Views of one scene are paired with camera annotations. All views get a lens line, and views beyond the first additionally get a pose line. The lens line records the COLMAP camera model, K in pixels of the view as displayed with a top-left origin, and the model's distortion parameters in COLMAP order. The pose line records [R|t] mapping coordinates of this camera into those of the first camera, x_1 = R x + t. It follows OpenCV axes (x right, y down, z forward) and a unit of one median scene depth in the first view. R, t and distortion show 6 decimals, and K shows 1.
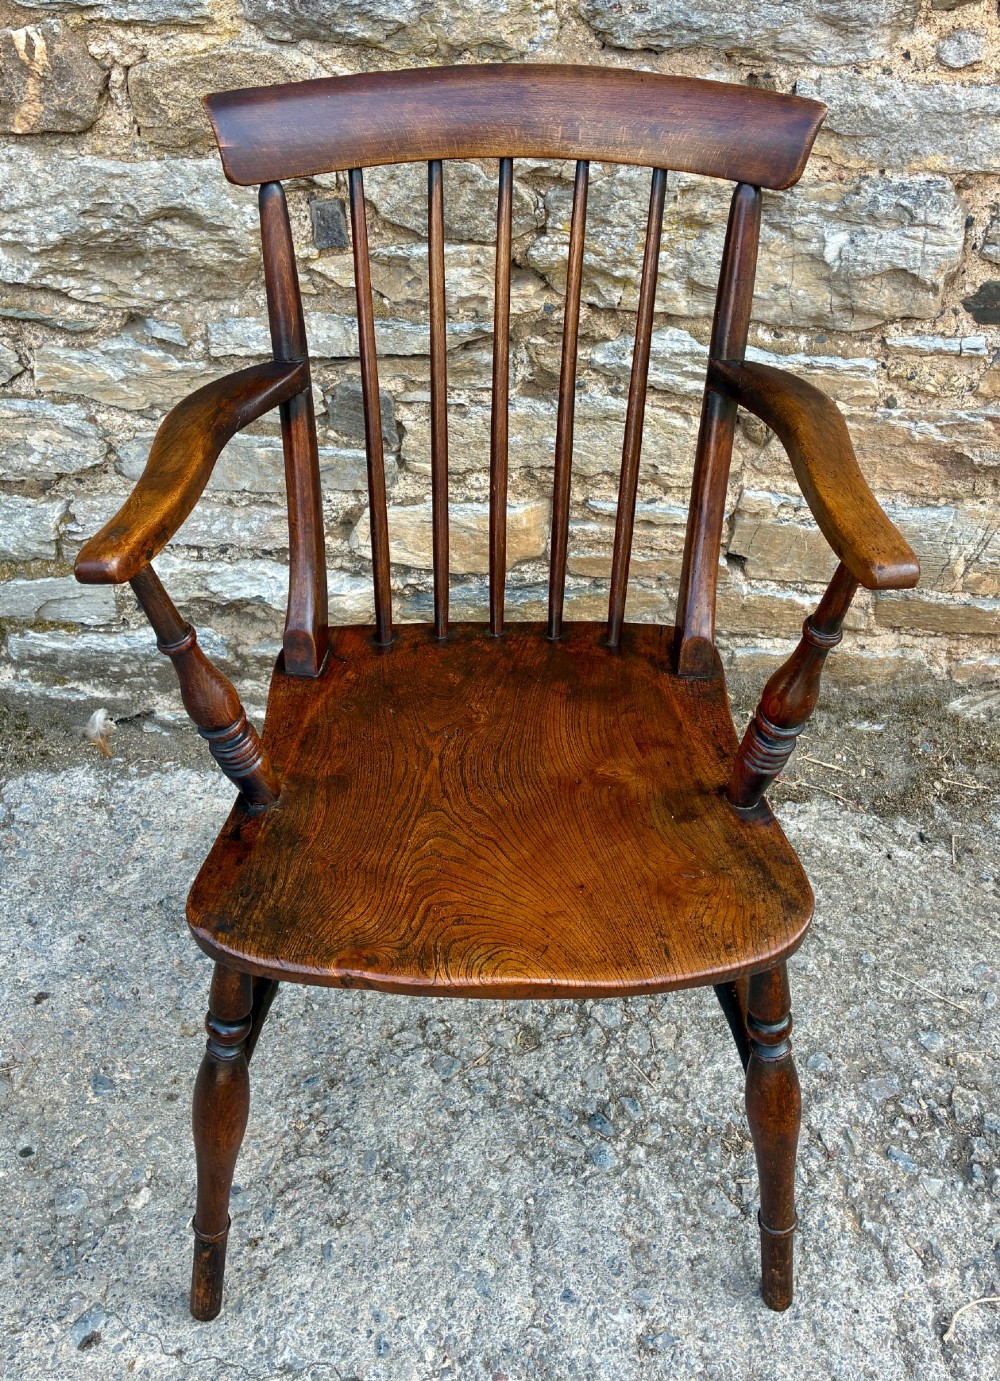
lens RADIAL K [[1268.7, 0, 489.8], [0, 1268.7, 576.2], [0, 0, 1]] dist [0.011625, 0.000000]
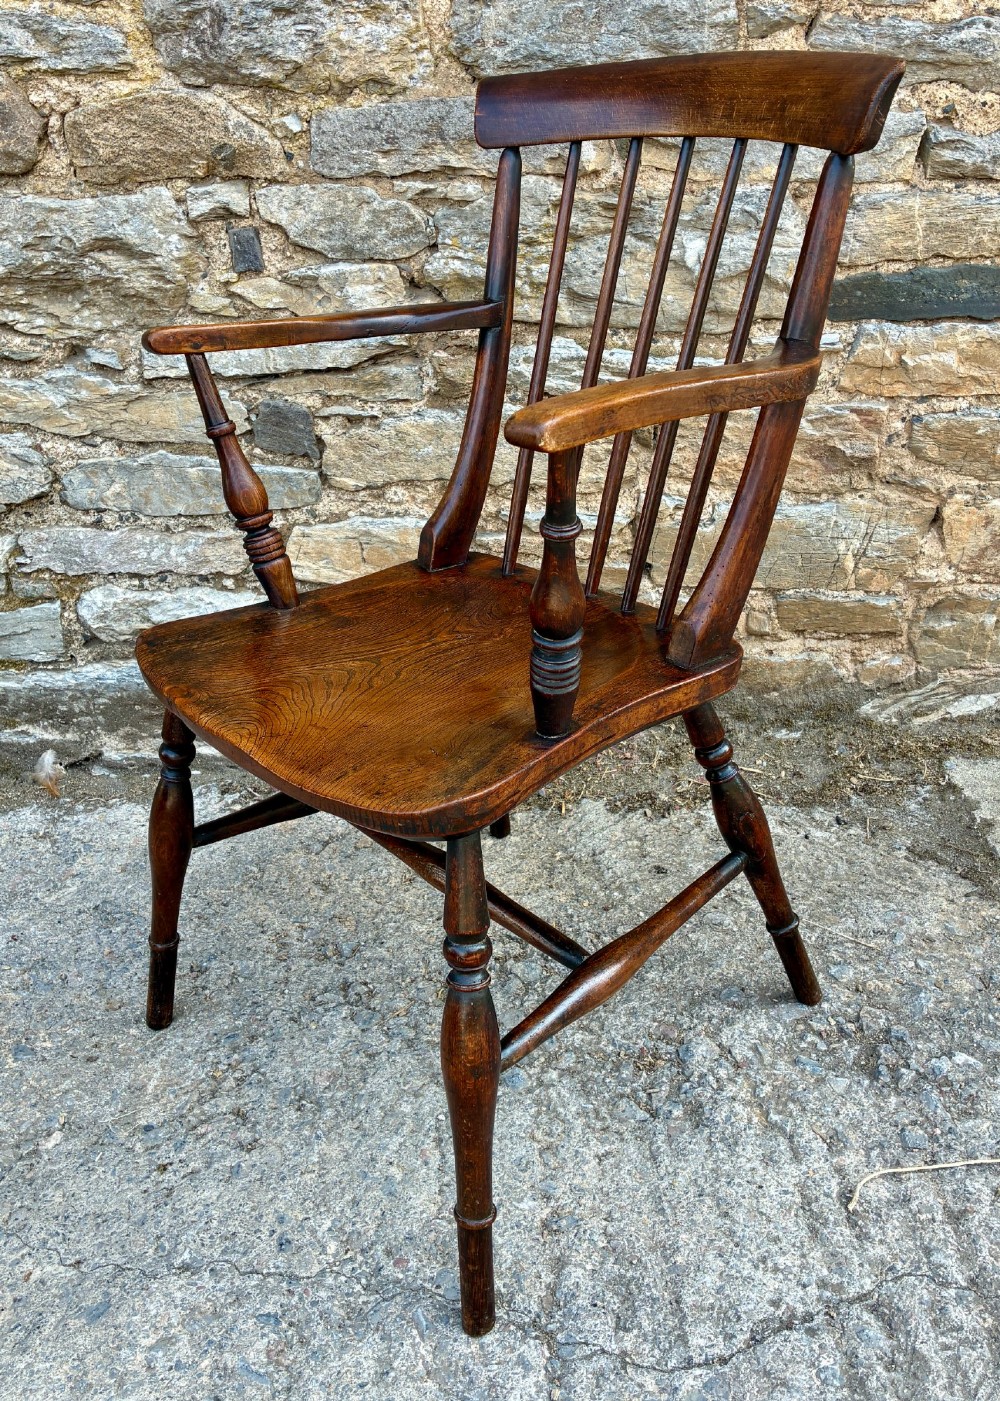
lens RADIAL K [[1264.4, 0, 522.8], [0, 1264.4, 624.7], [0, 0, 1]] dist [0.013998, 0.016618]
pose [[0.998984, -0.042975, 0.013588, 0.089891], [0.044725, 0.982504, -0.180790, 0.264954], [-0.005581, 0.181214, 0.983428, -0.050326]]
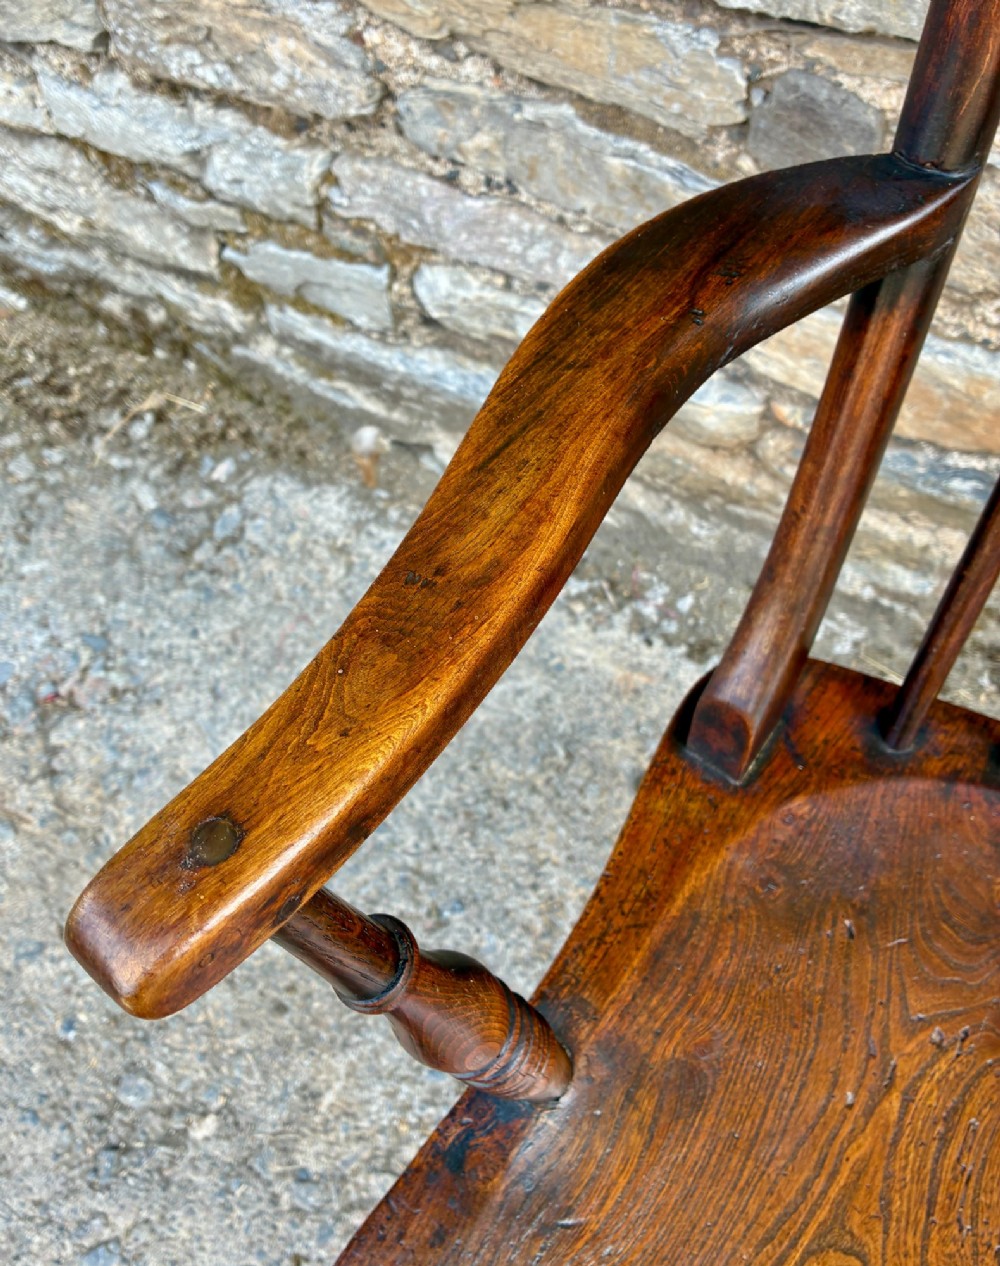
lens RADIAL K [[1138.2, 0, 456.3], [0, 1138.2, 630.4], [0, 0, 1]] dist [0.004356, -0.008137]
pose [[0.886188, 0.363478, -0.287324, -0.028218], [-0.186288, 0.847322, 0.497335, -0.176443], [0.424226, -0.387207, 0.818598, 0.536136]]
